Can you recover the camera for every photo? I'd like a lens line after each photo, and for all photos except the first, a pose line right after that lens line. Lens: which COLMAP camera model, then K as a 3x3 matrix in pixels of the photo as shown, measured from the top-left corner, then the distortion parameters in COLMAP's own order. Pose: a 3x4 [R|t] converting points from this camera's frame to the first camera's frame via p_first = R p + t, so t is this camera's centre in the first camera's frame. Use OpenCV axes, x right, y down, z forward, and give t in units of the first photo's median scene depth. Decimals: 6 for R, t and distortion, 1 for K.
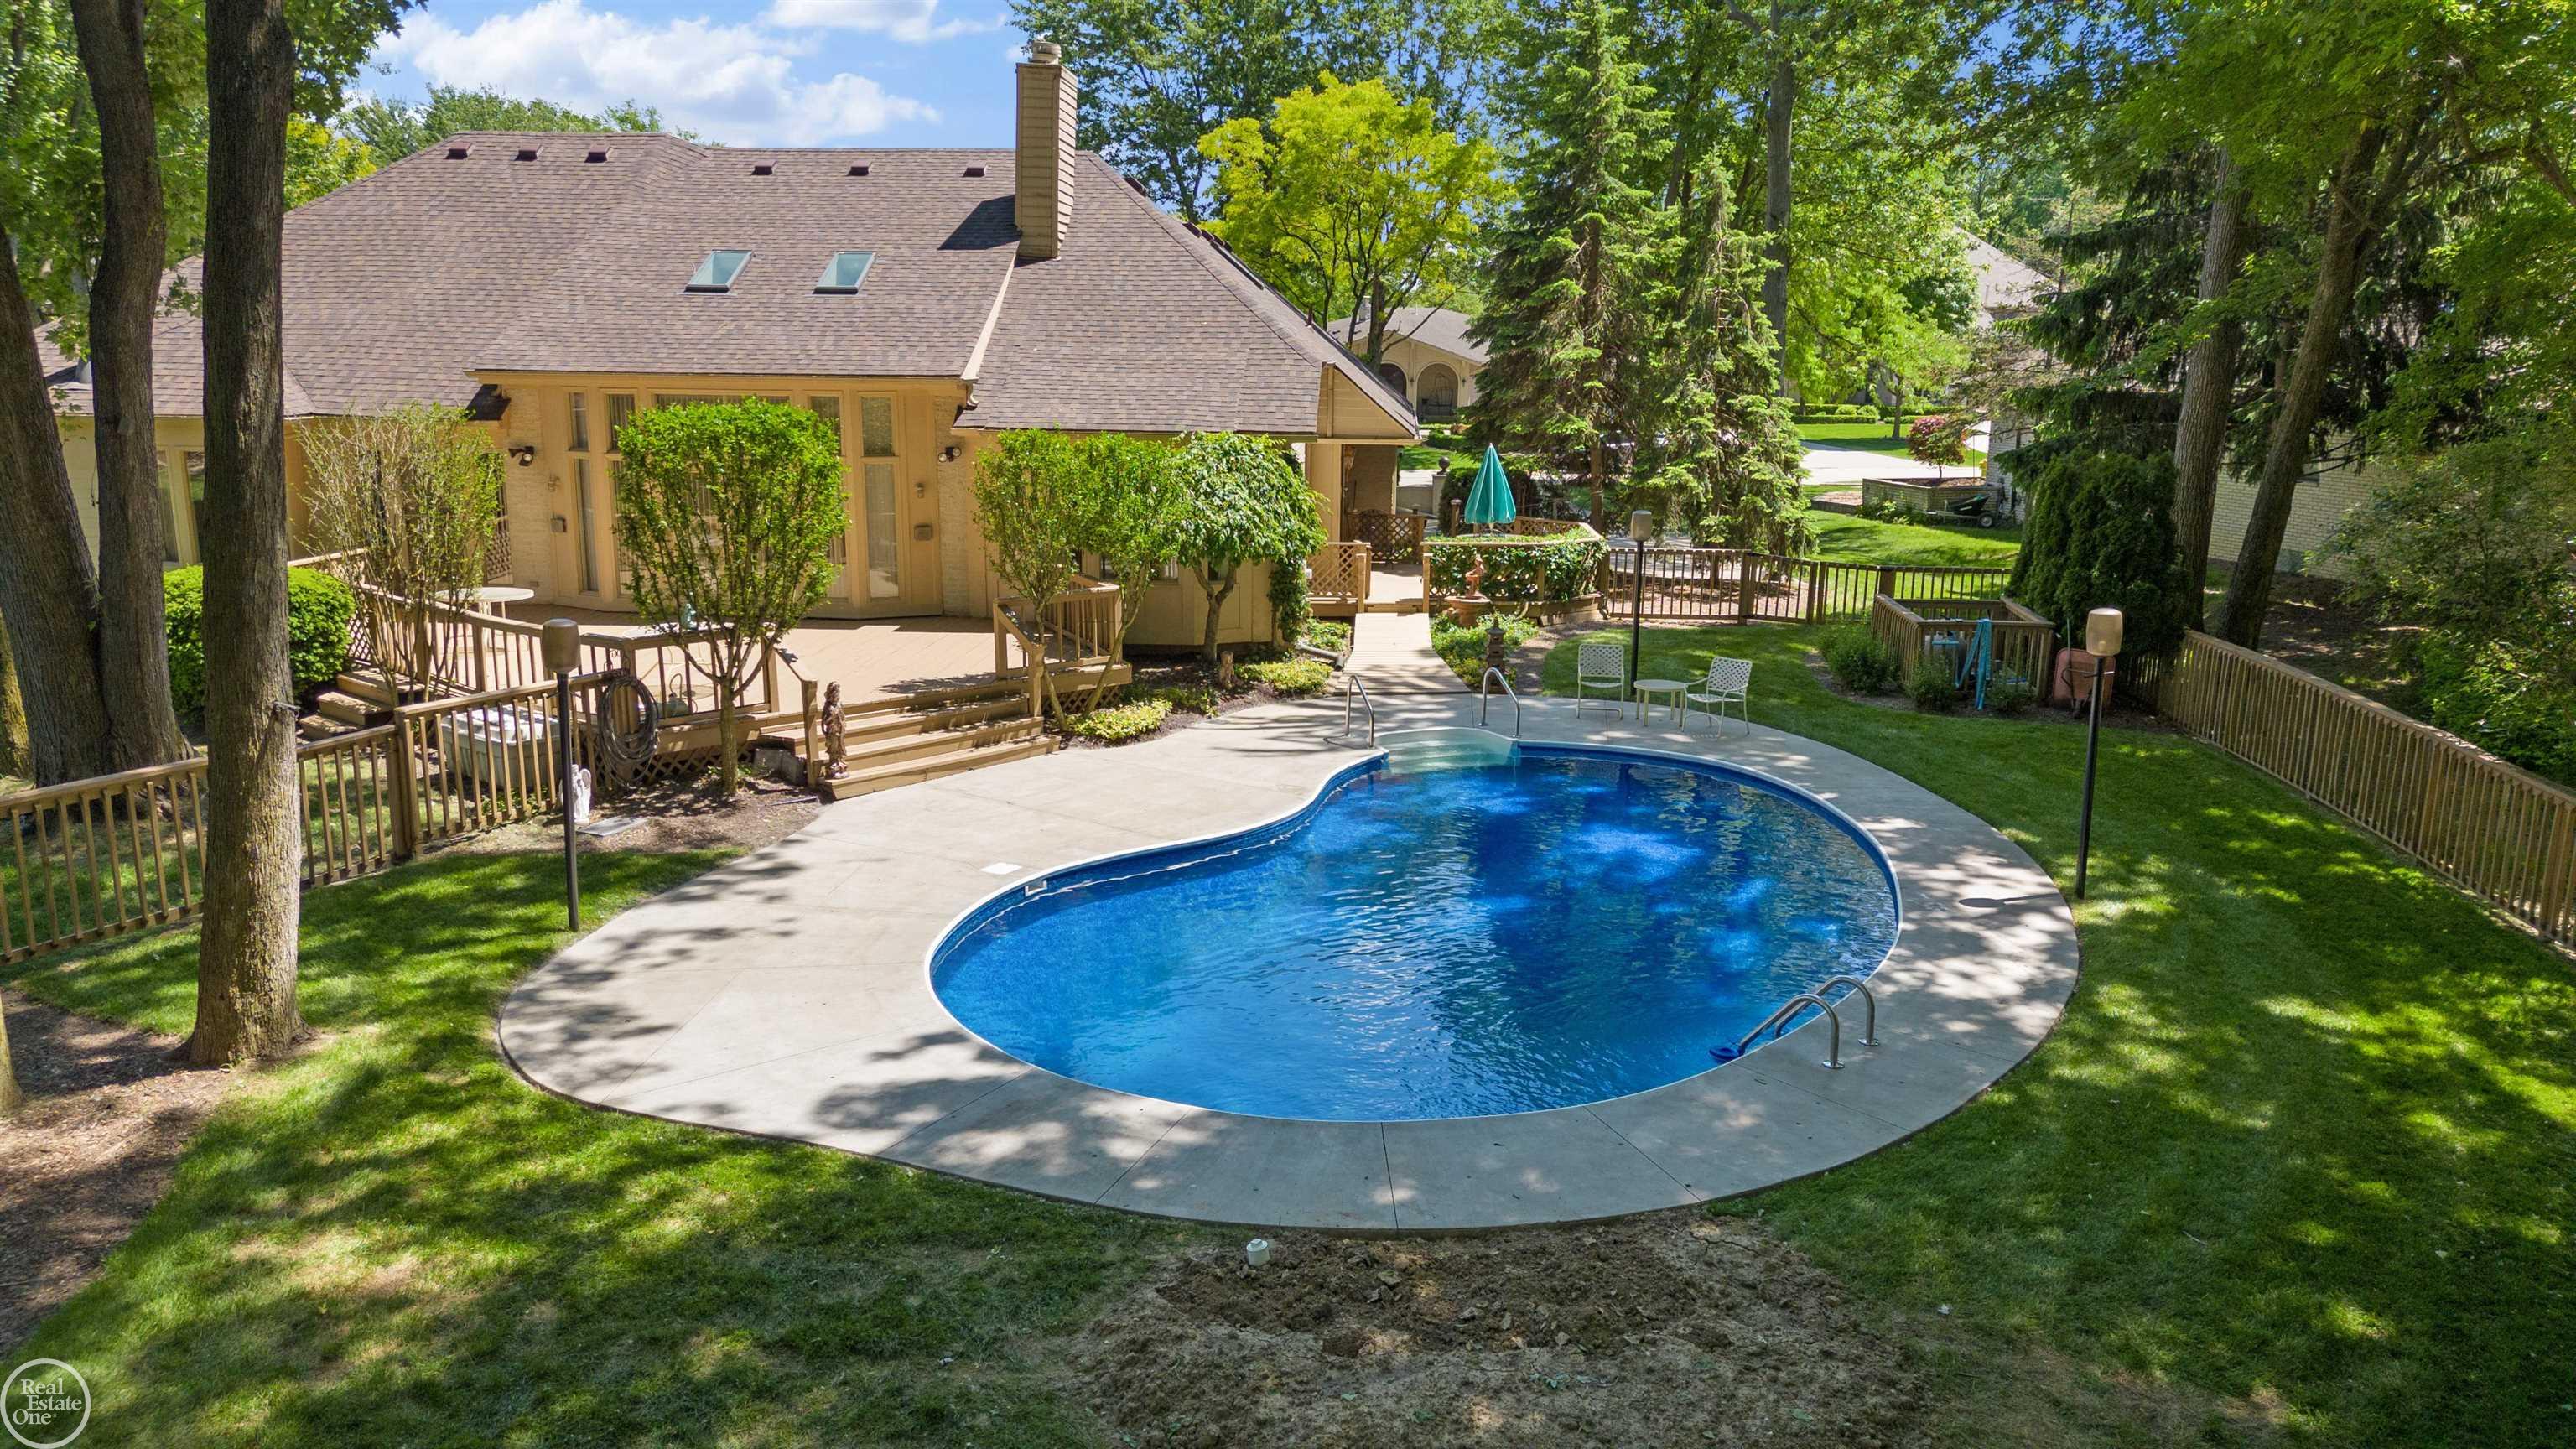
lens RADIAL K [[1779.0, 0, 1288.0], [0, 1779.0, 724.5], [0, 0, 1]] dist [0.054270, 0.000168]
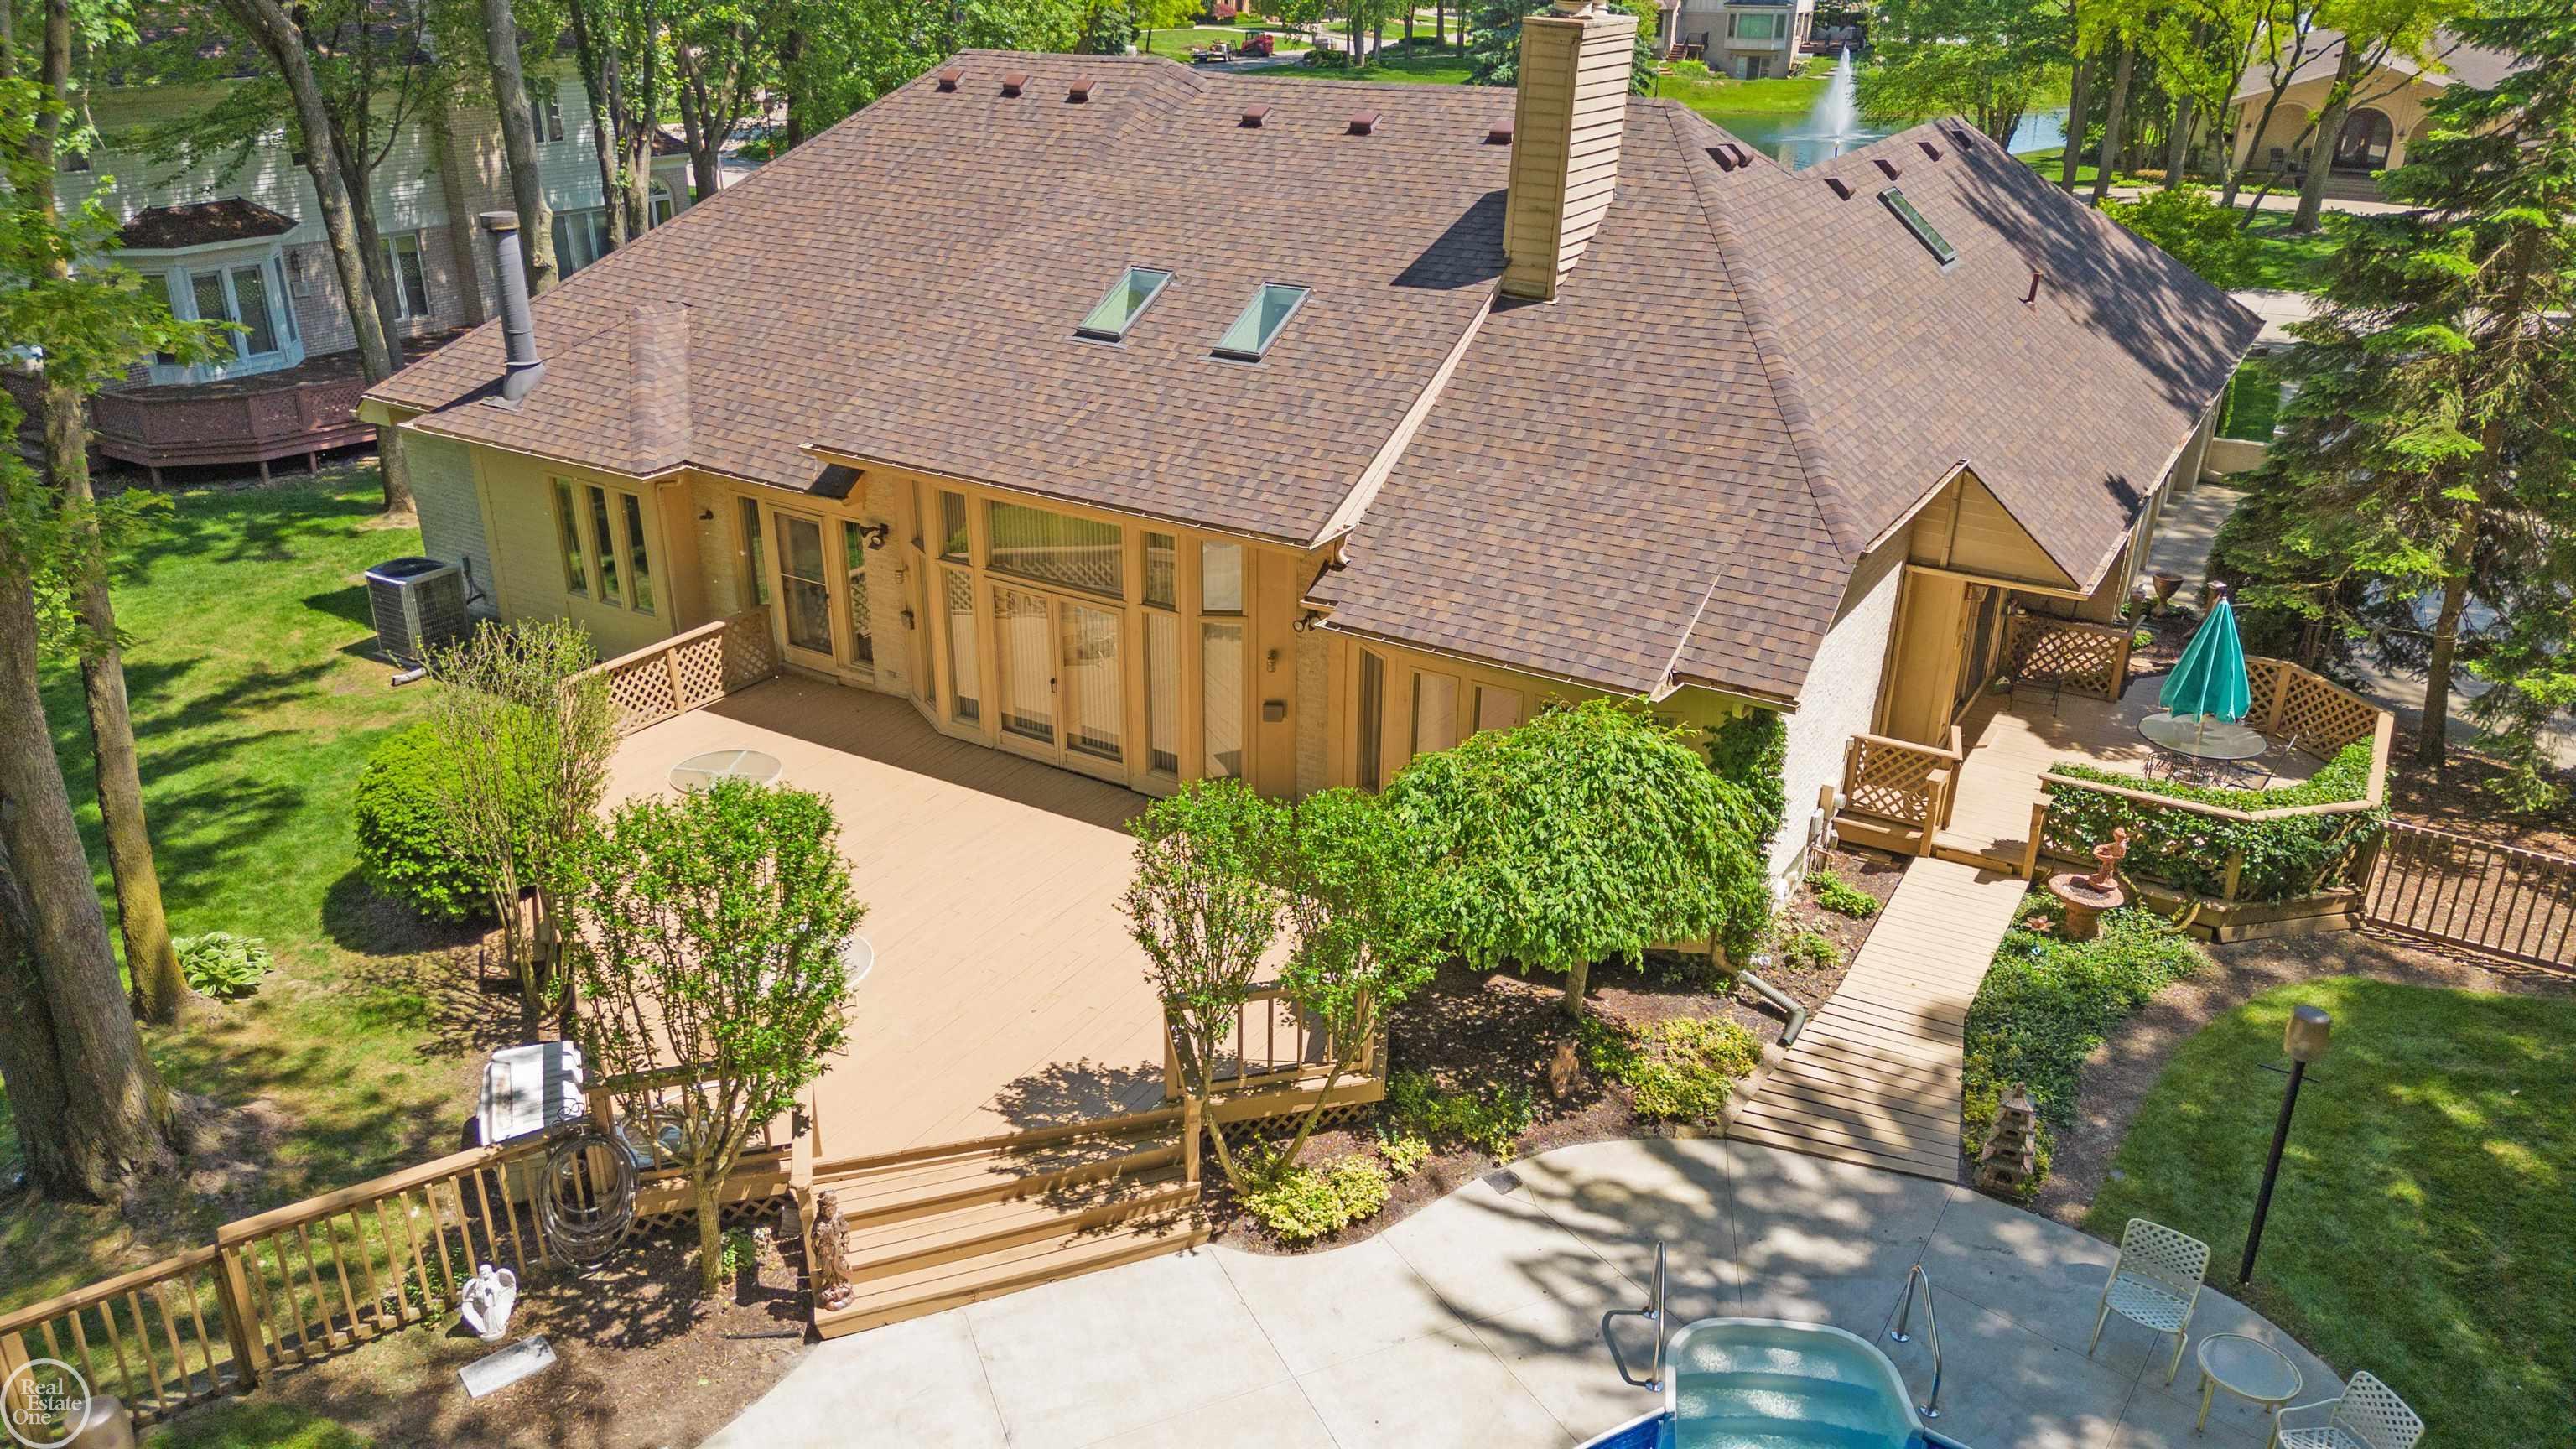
lens RADIAL K [[1884.7, 0, 1288.0], [0, 1884.7, 724.5], [0, 0, 1]] dist [0.116671, -0.001750]
pose [[0.894214, 0.167104, -0.415280, 0.161772], [-0.100016, 0.978841, 0.178513, -0.296055], [0.436323, -0.118095, 0.892007, 0.345504]]
